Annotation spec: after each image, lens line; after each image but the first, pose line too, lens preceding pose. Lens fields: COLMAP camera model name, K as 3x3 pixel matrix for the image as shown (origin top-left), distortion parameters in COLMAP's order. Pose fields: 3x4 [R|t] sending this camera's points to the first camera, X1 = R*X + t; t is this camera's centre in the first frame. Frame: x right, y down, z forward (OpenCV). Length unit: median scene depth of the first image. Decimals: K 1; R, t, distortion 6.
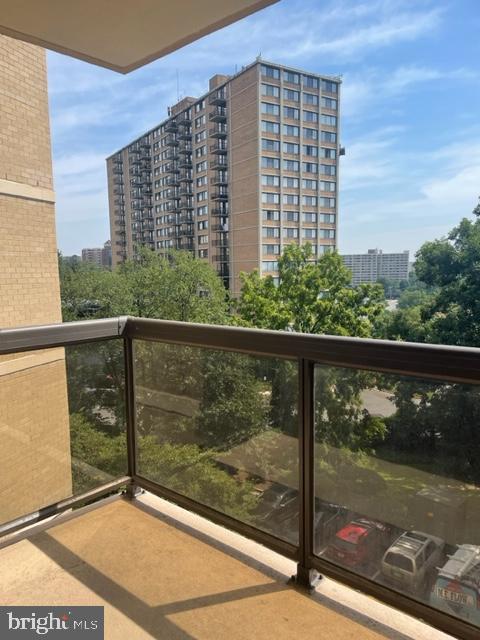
lens RADIAL K [[484.9, 0, 235.8], [0, 484.9, 323.6], [0, 0, 1]] dist [0.089220, -0.109832]
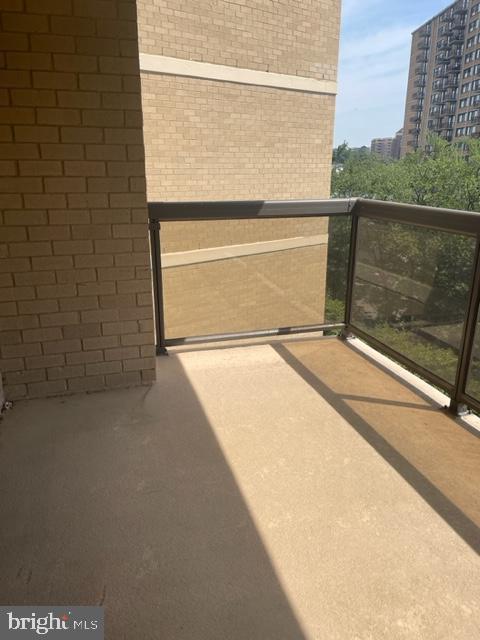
lens RADIAL K [[484.9, 0, 235.8], [0, 484.9, 323.6], [0, 0, 1]] dist [0.089220, -0.109832]
pose [[0.848979, 0.177623, -0.497680, 0.188100], [-0.071254, 0.971692, 0.225248, 0.037196], [0.523601, -0.155769, 0.837602, -0.254041]]
